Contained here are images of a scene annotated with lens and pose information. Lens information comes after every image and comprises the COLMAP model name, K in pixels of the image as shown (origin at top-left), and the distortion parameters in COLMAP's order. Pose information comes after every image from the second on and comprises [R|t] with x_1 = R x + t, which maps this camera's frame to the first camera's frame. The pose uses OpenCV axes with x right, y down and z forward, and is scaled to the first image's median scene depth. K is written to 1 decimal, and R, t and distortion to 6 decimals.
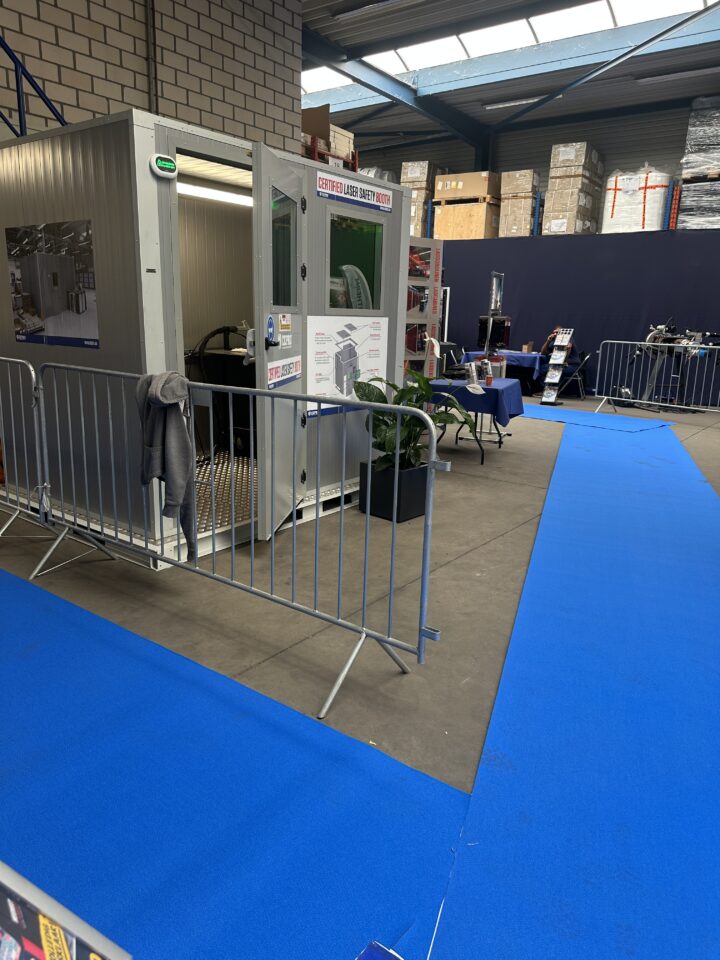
lens RADIAL K [[677.2, 0, 360.0], [0, 677.2, 480.0], [0, 0, 1]] dist [-0.004918, 0.010113]
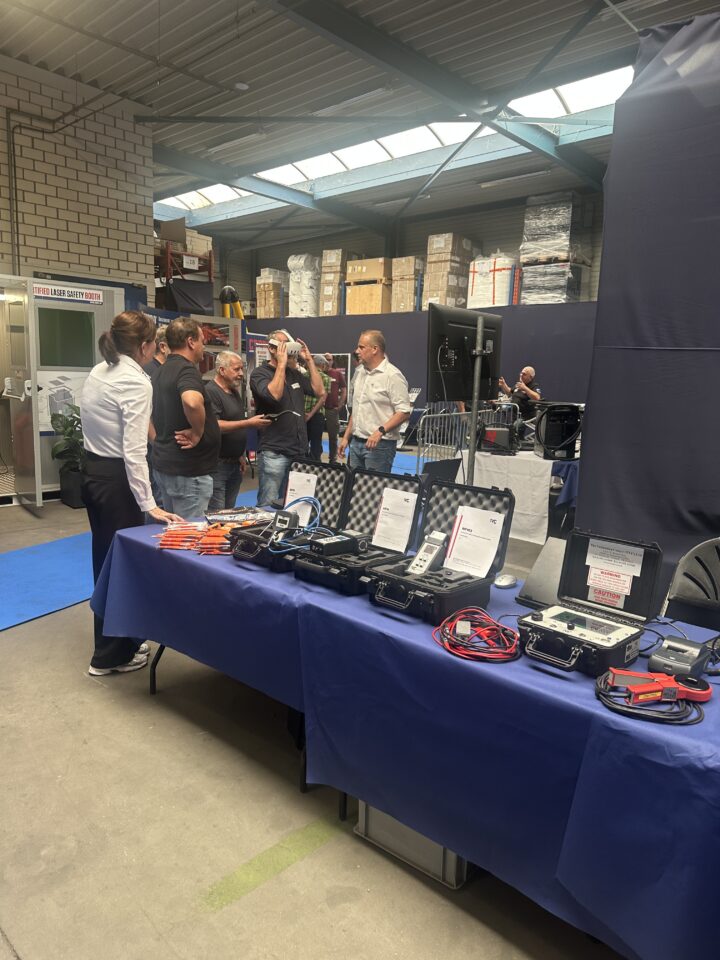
lens RADIAL K [[673.5, 0, 360.0], [0, 673.5, 480.0], [0, 0, 1]] dist [0.133136, -0.175012]
pose [[0.991752, 0.023731, -0.125956, 0.341914], [-0.035140, 0.995399, -0.089146, 0.047235], [0.123261, 0.092836, 0.988022, -0.173246]]
